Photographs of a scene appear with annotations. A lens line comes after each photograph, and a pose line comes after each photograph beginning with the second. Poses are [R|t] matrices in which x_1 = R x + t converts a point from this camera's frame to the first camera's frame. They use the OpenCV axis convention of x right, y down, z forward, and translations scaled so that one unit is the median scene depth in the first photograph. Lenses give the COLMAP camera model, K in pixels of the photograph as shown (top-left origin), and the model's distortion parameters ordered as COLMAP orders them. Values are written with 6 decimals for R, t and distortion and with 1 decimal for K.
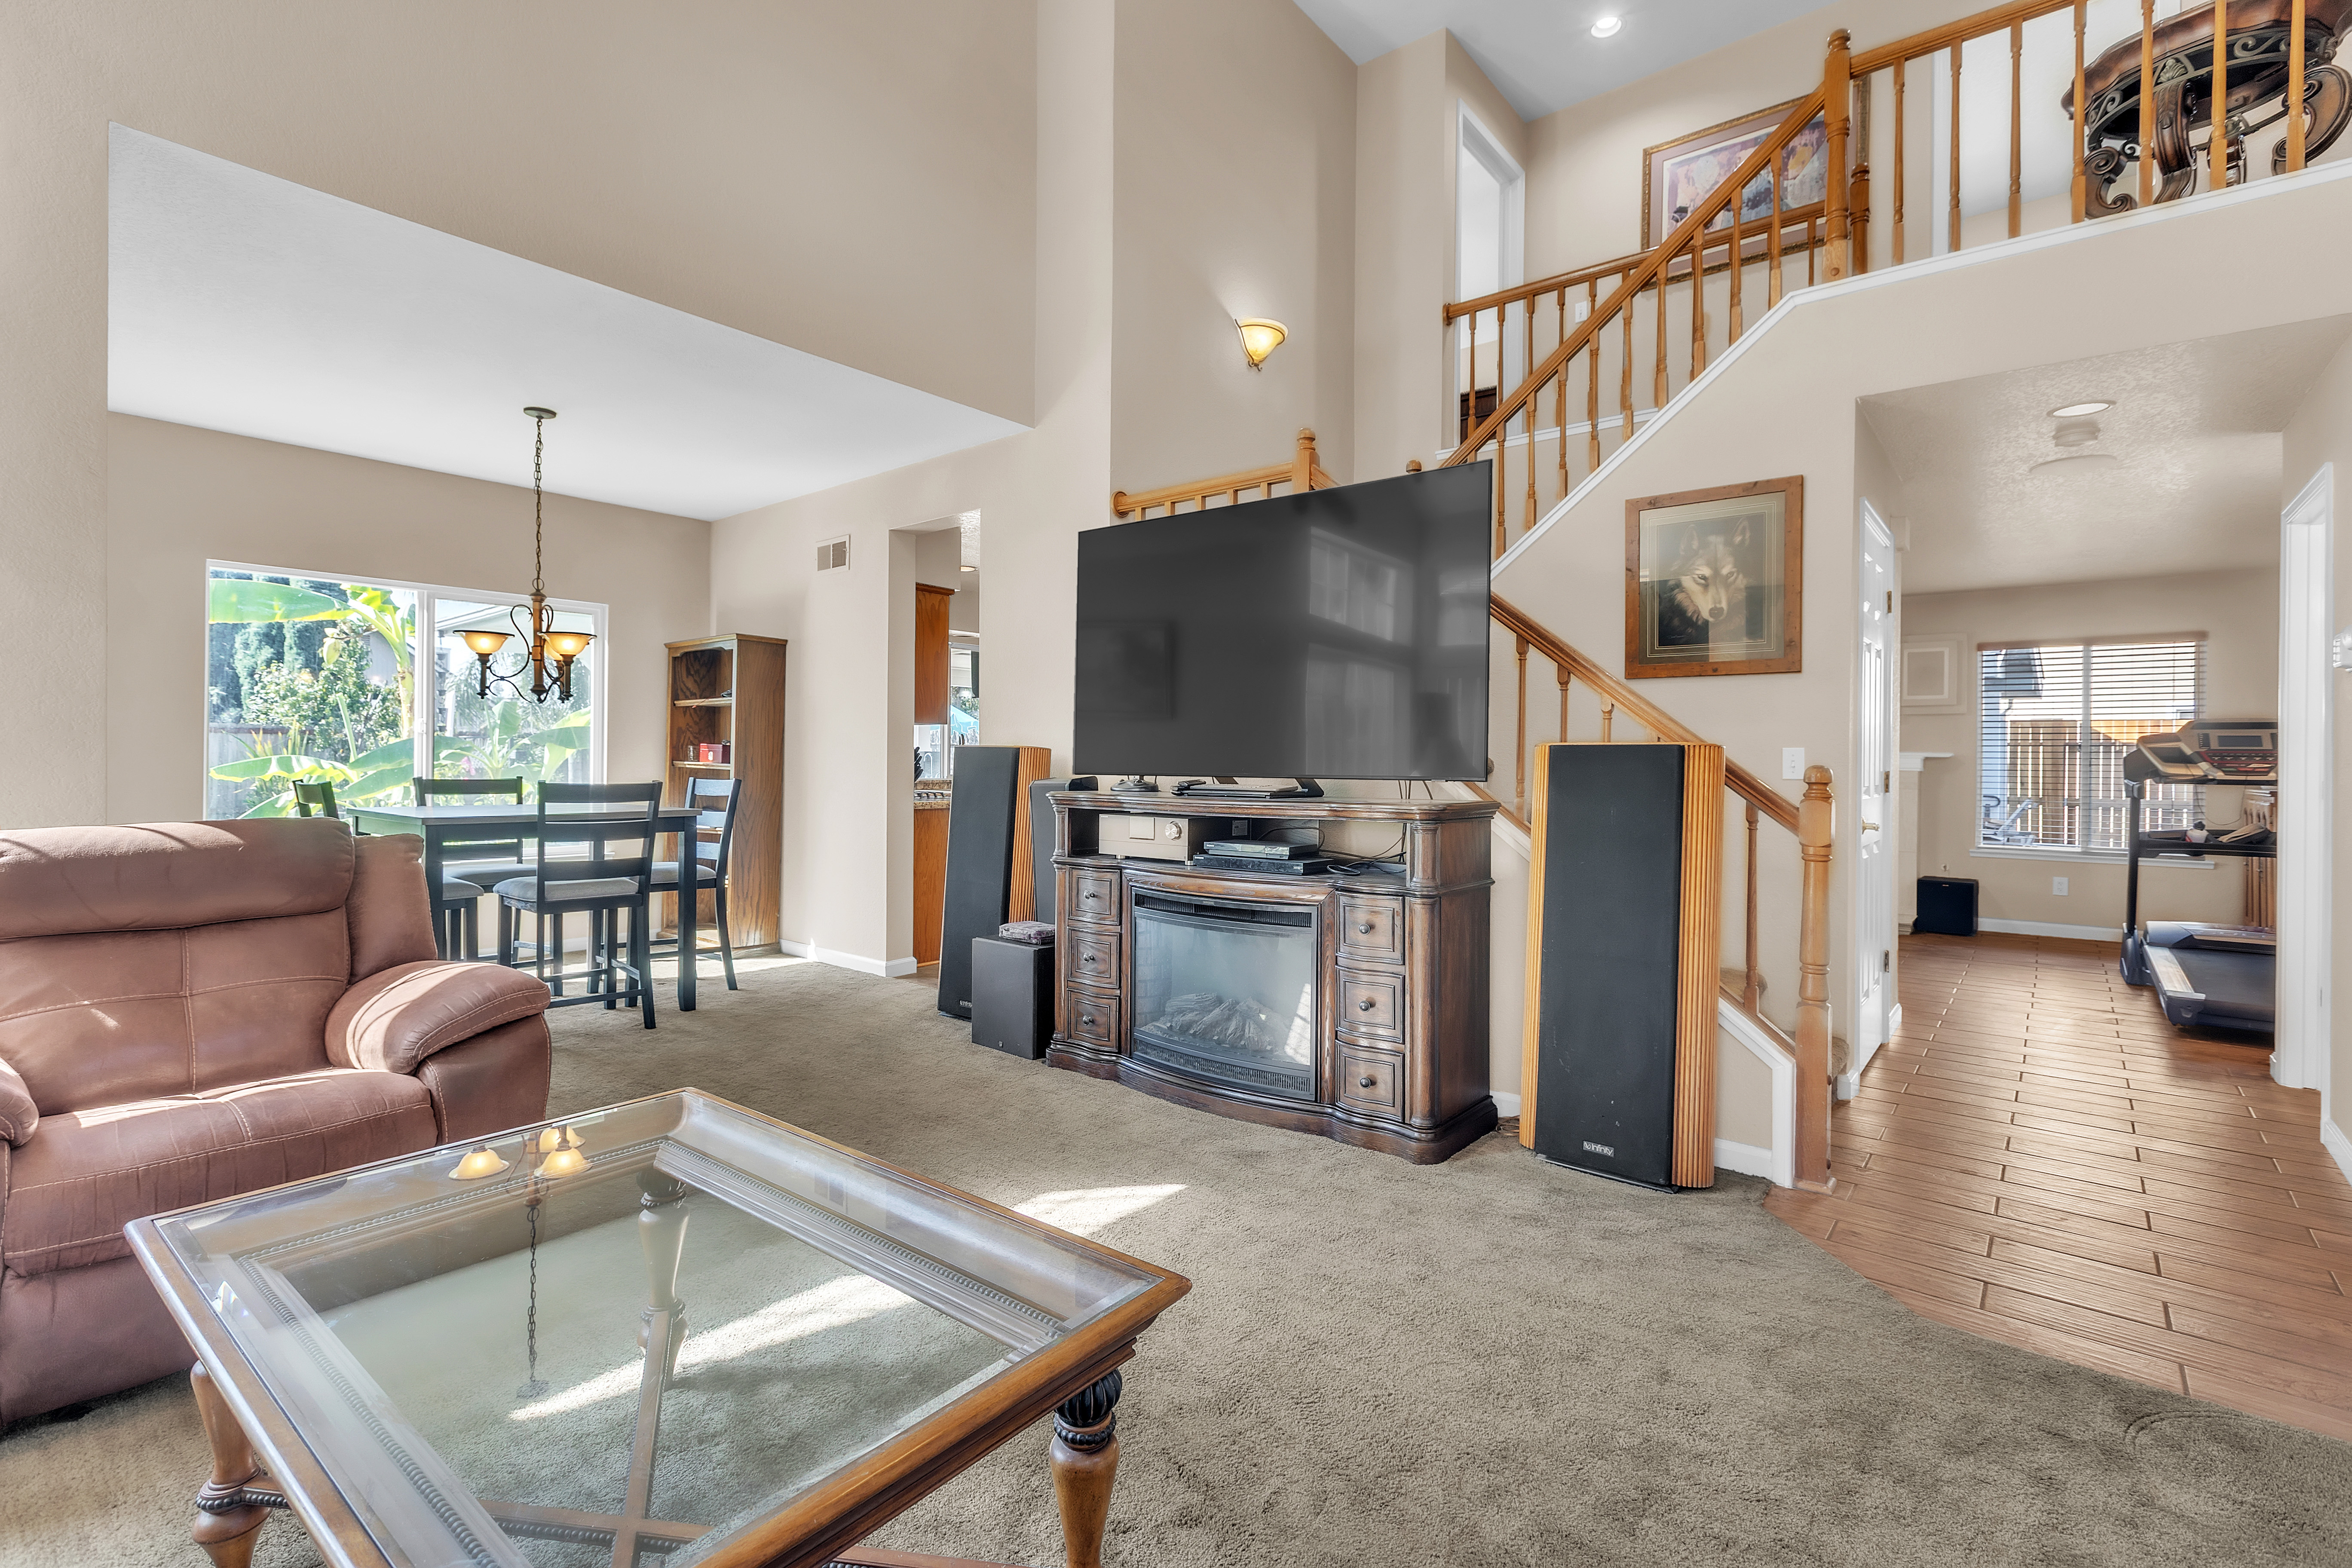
lens RADIAL K [[1067.3, 0, 1168.1], [0, 1067.3, 769.9], [0, 0, 1]] dist [0.002156, -0.000725]
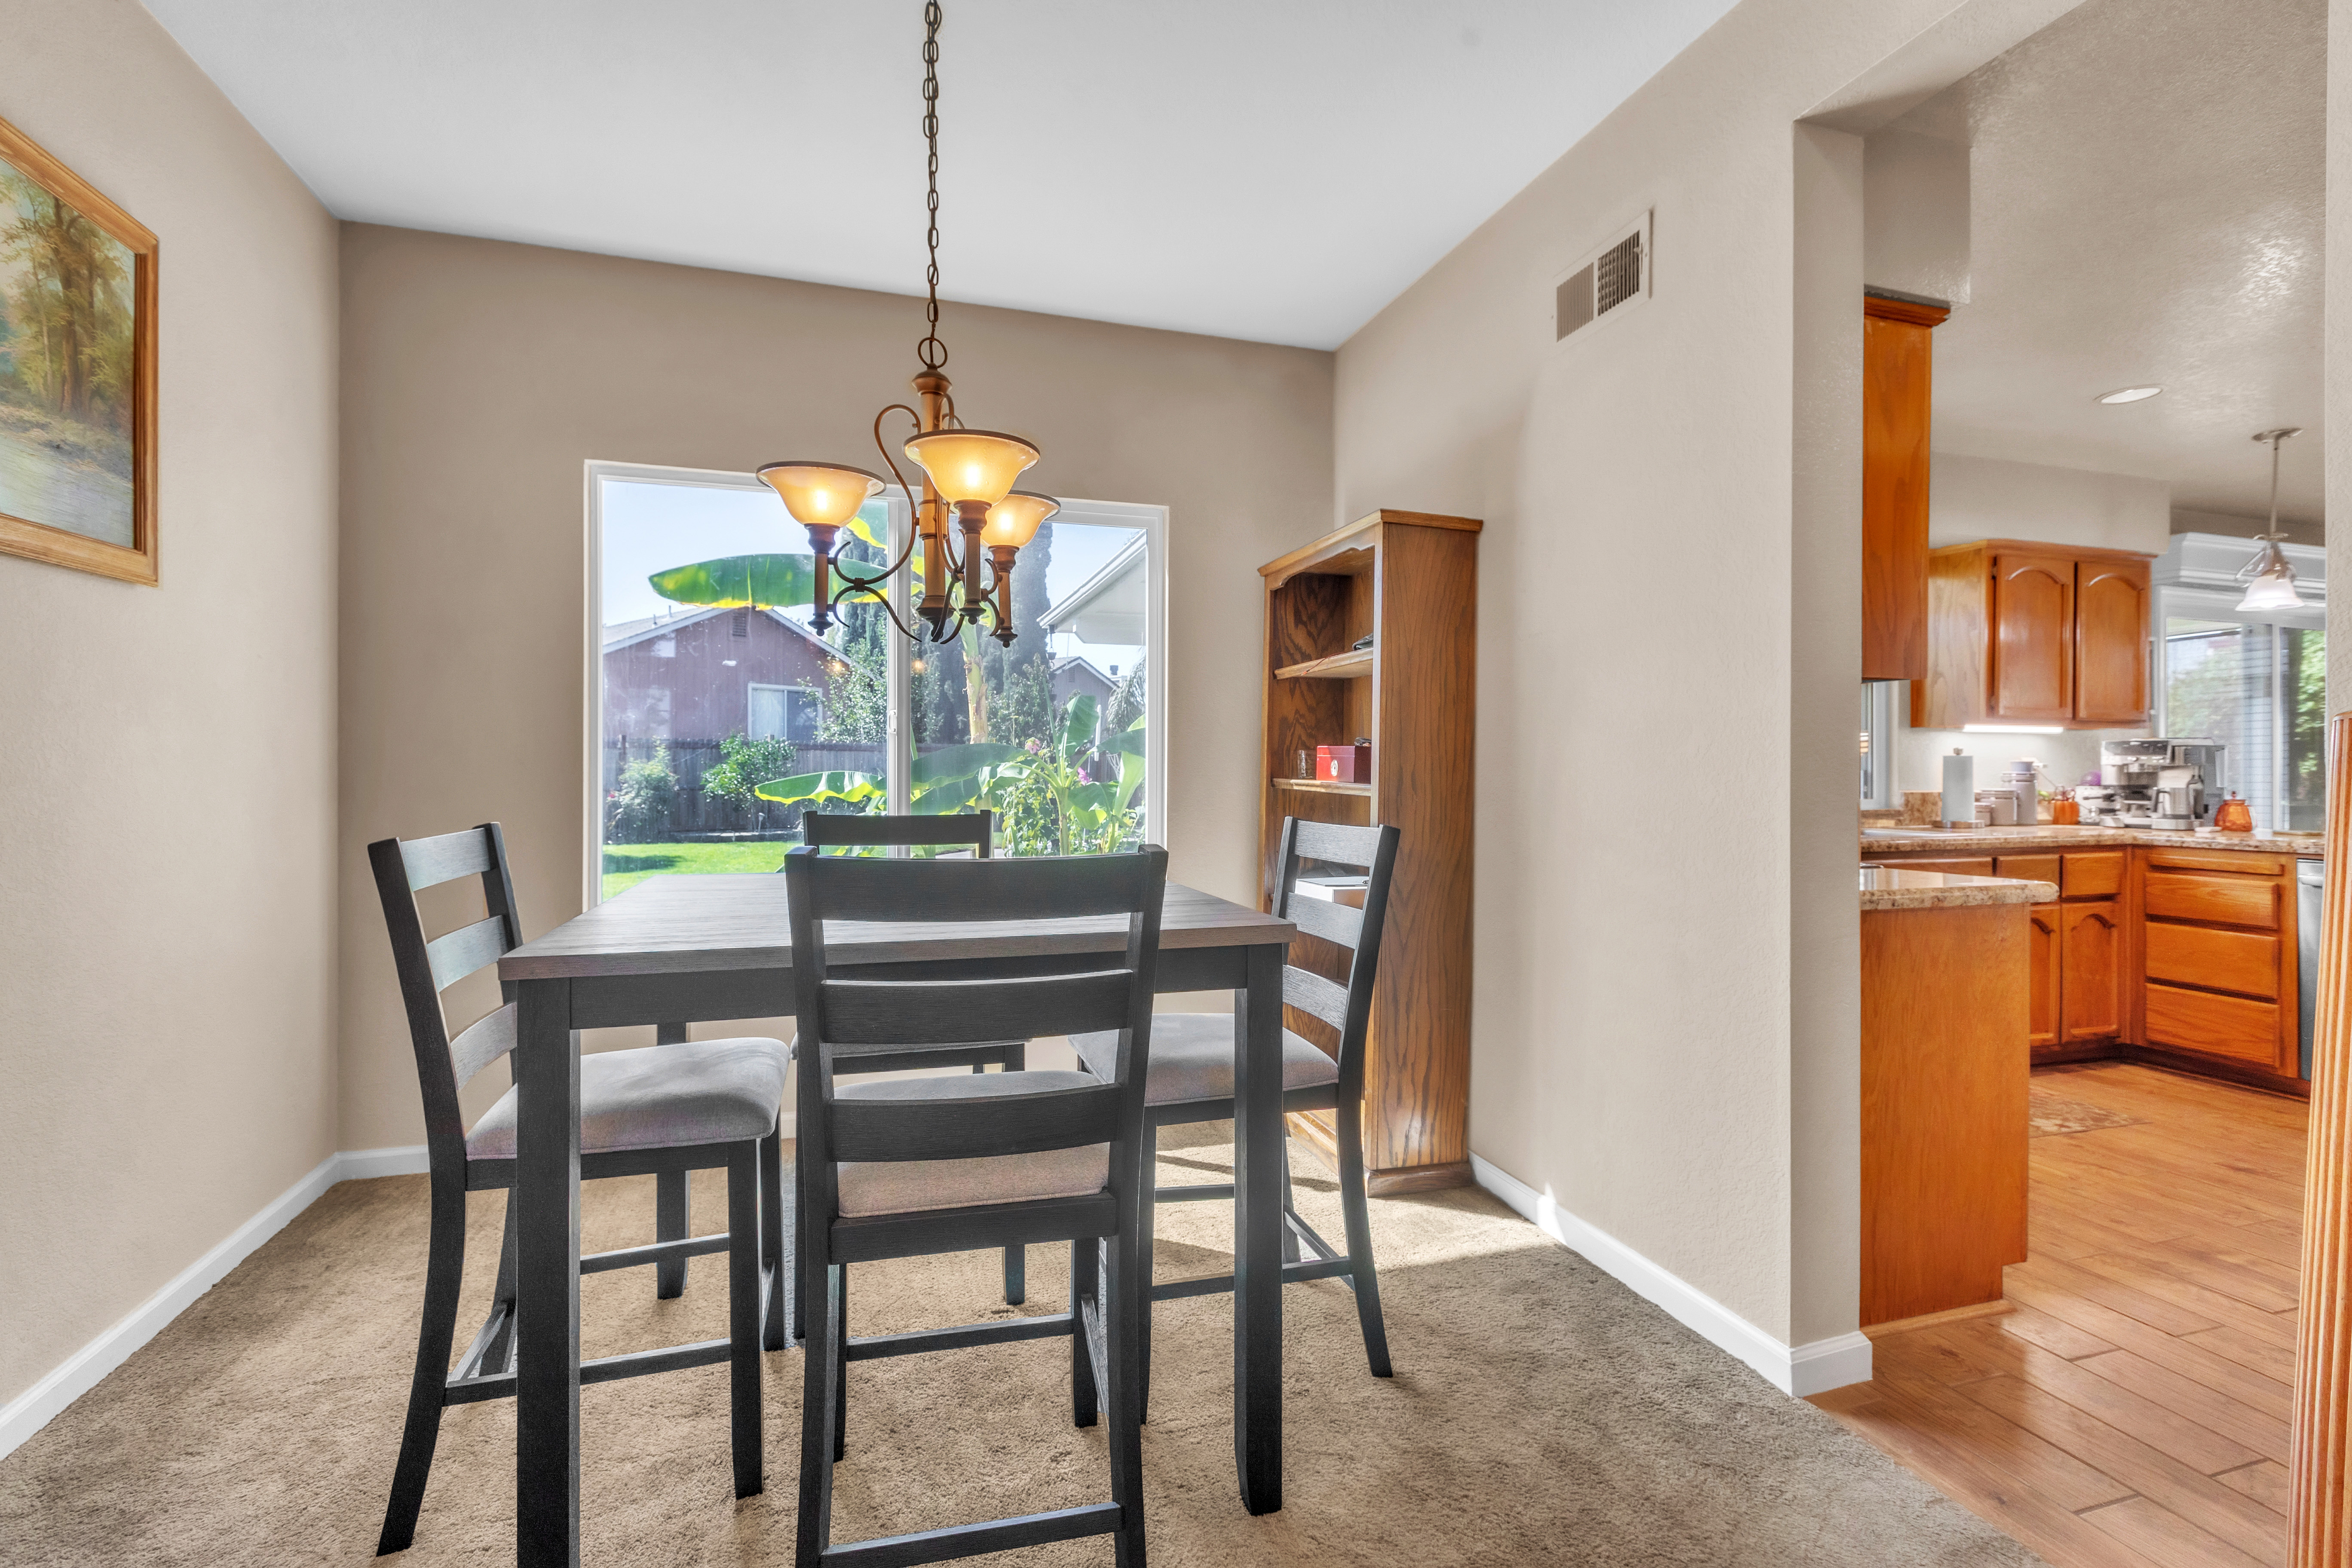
lens RADIAL K [[1067.3, 0, 1159.5], [0, 1067.3, 773.1], [0, 0, 1]] dist [0.002156, -0.000725]
pose [[0.835791, -0.006641, -0.549008, -0.227115], [0.000867, 0.999942, -0.010776, -0.005299], [0.549047, 0.008531, 0.835748, 0.549970]]
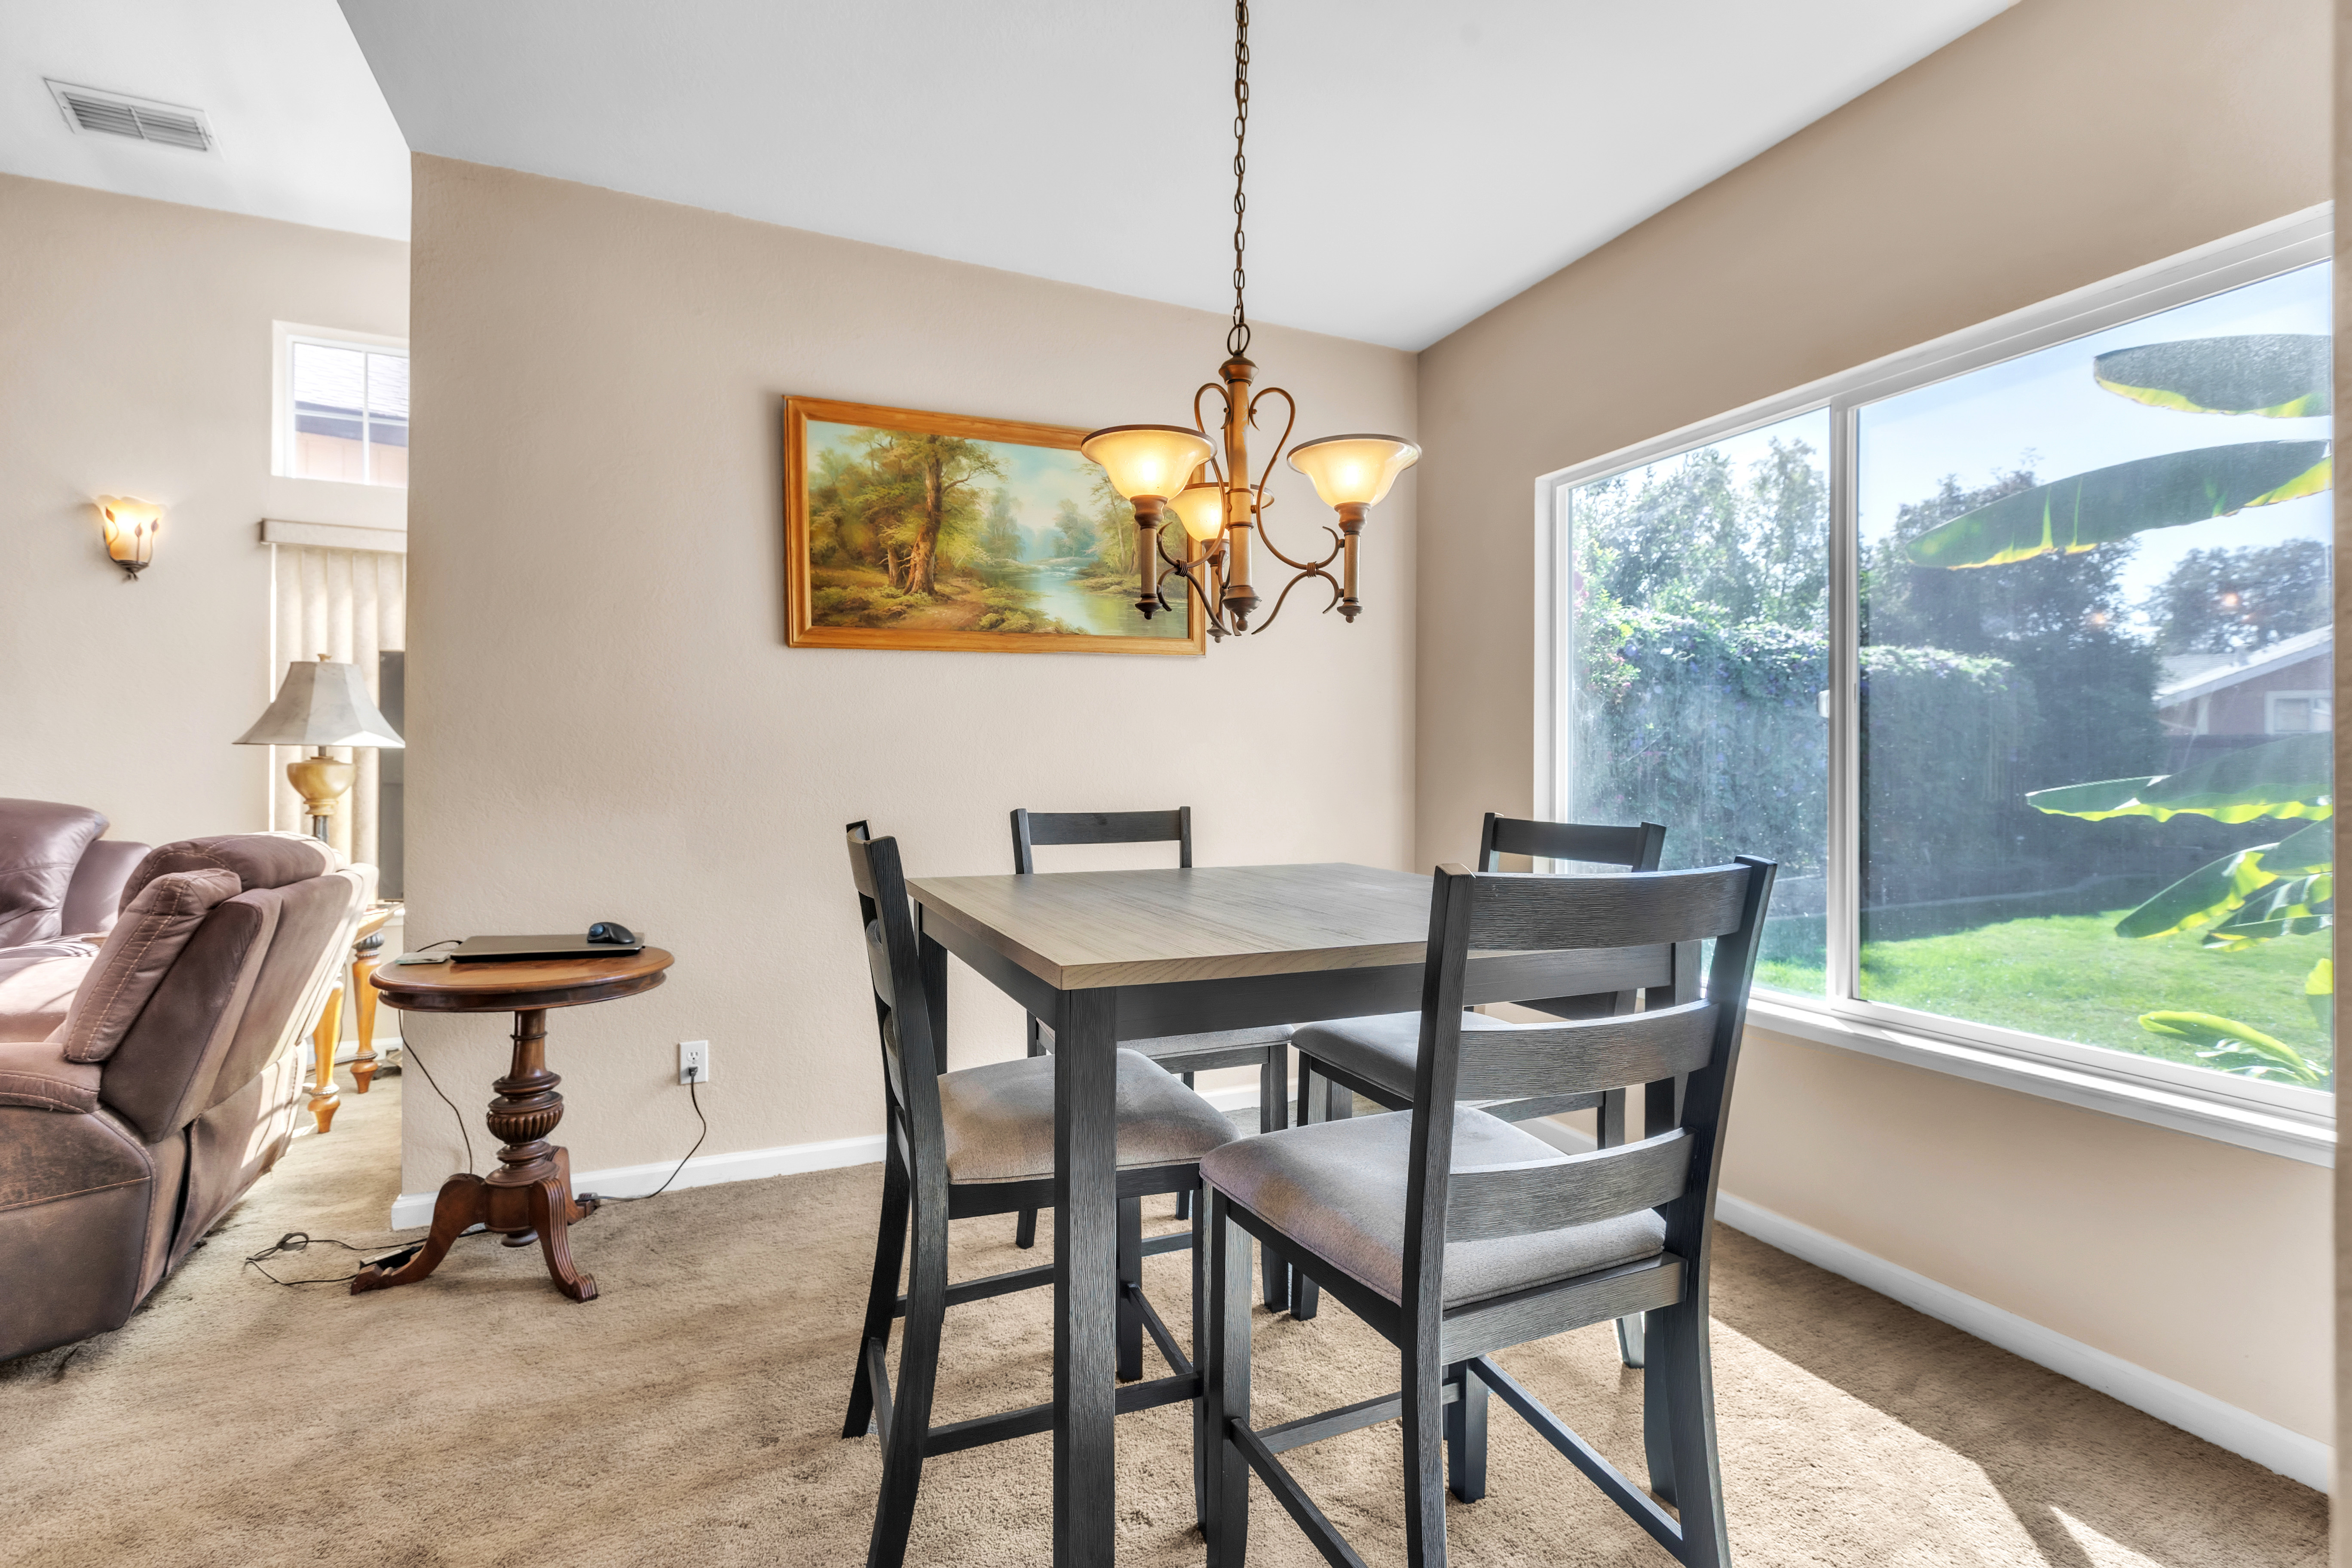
lens RADIAL K [[1067.3, 0, 1178.5], [0, 1067.3, 761.1], [0, 0, 1]] dist [0.002156, -0.000725]
pose [[-0.444627, -0.021238, -0.895464, -0.174784], [-0.016572, 0.999743, -0.015483, -0.006487], [0.895562, 0.007955, -0.444865, 0.902507]]
